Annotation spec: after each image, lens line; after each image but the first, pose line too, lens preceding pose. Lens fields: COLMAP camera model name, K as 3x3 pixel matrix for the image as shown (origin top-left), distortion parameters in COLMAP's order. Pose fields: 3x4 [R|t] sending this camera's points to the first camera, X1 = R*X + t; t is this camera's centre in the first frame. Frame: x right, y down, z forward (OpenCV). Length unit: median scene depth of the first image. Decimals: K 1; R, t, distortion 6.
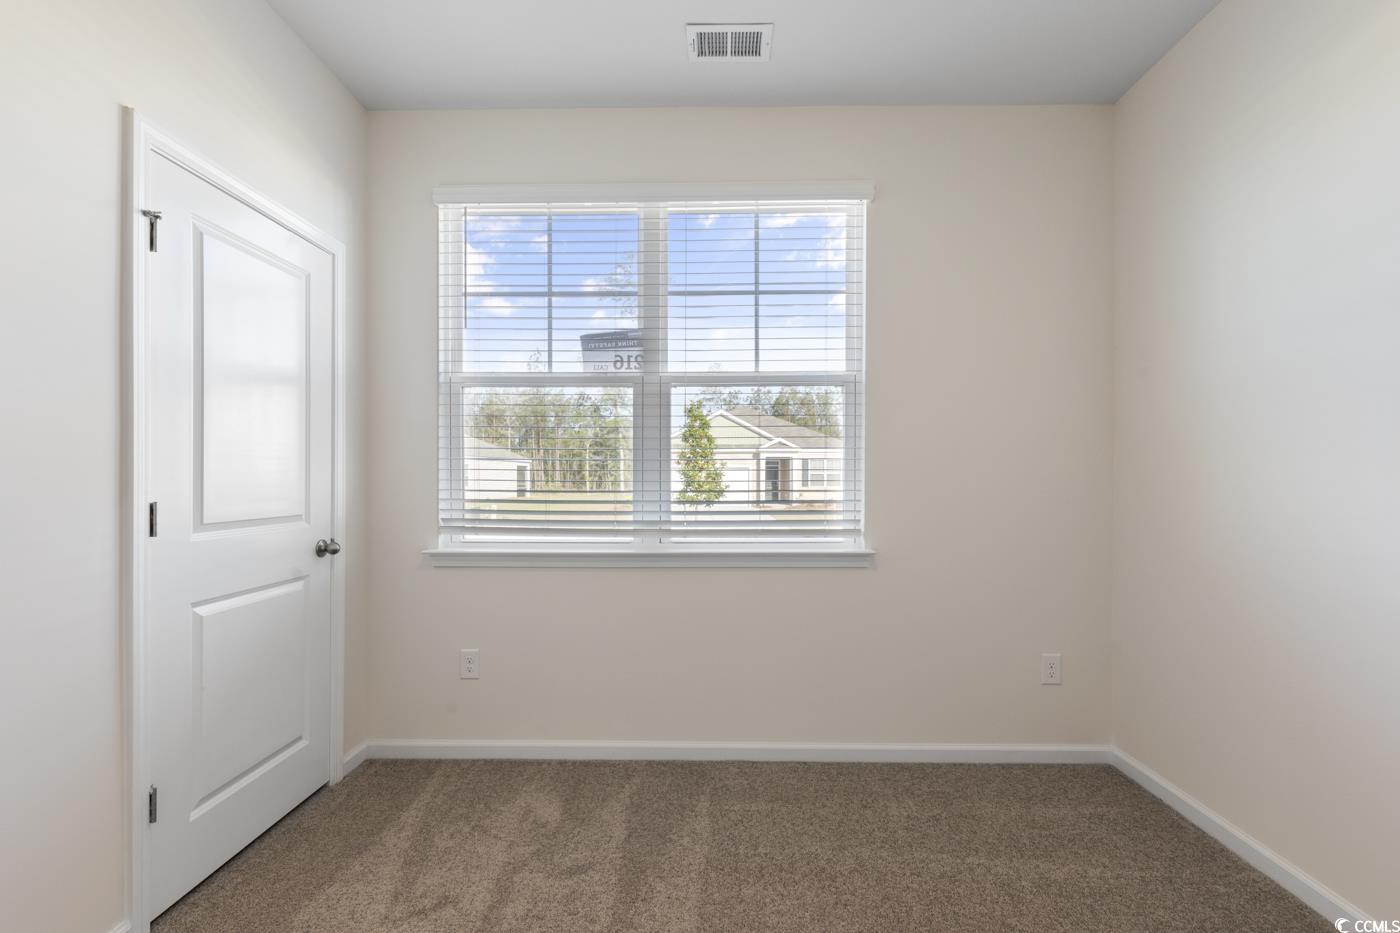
lens RADIAL K [[652.1, 0, 701.9], [0, 652.1, 478.5], [0, 0, 1]] dist [0.007437, 0.000013]
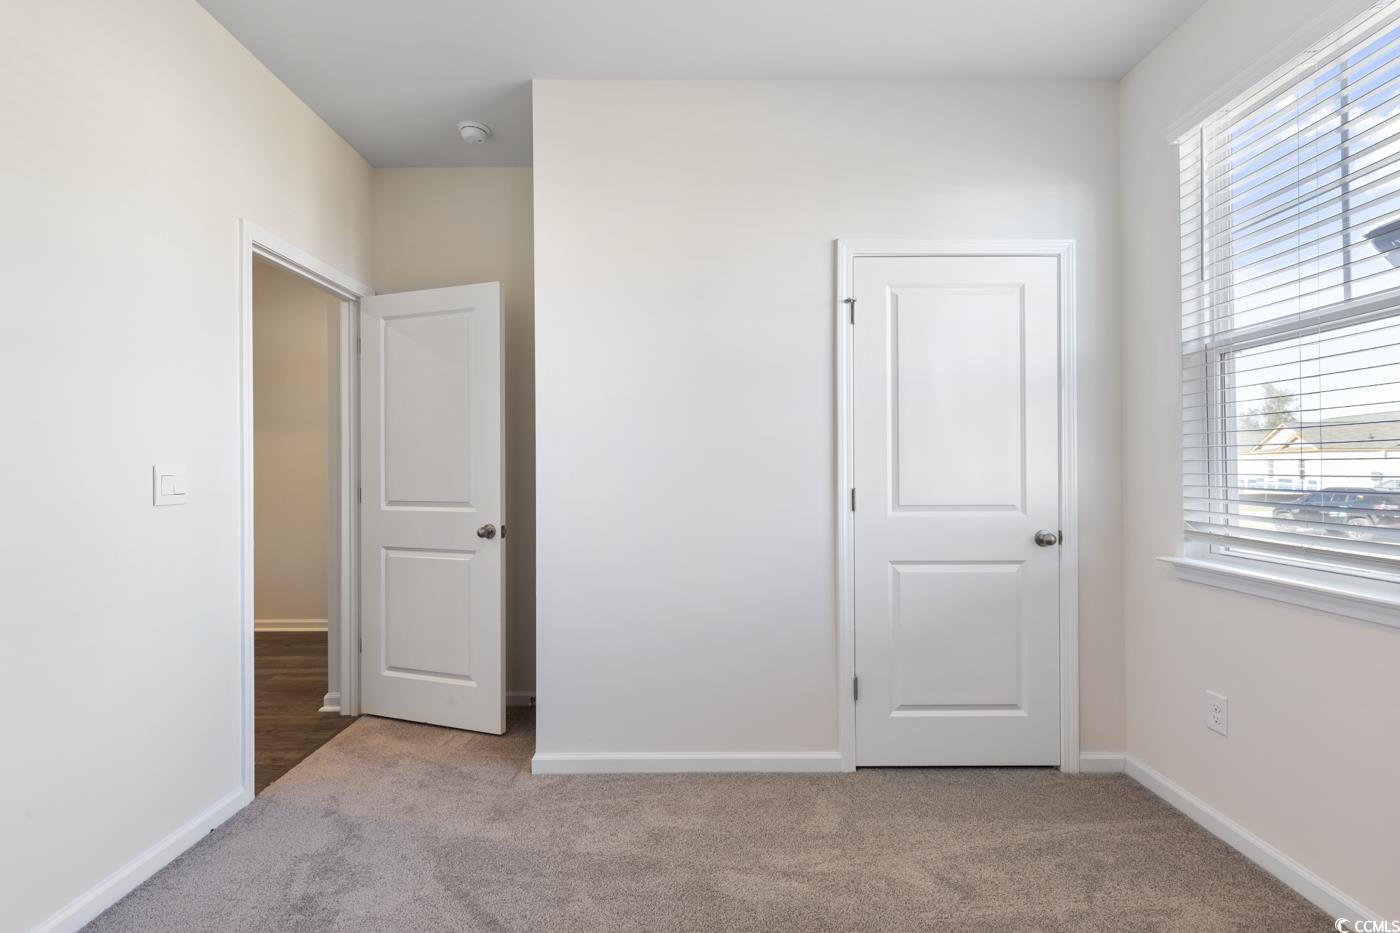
lens RADIAL K [[652.1, 0, 704.5], [0, 652.1, 468.8], [0, 0, 1]] dist [0.007437, 0.000013]
pose [[0.019430, -0.006866, -0.999788, 0.478142], [0.001645, 0.999975, -0.006835, 0.000442], [0.999810, -0.001512, 0.019441, 0.445482]]
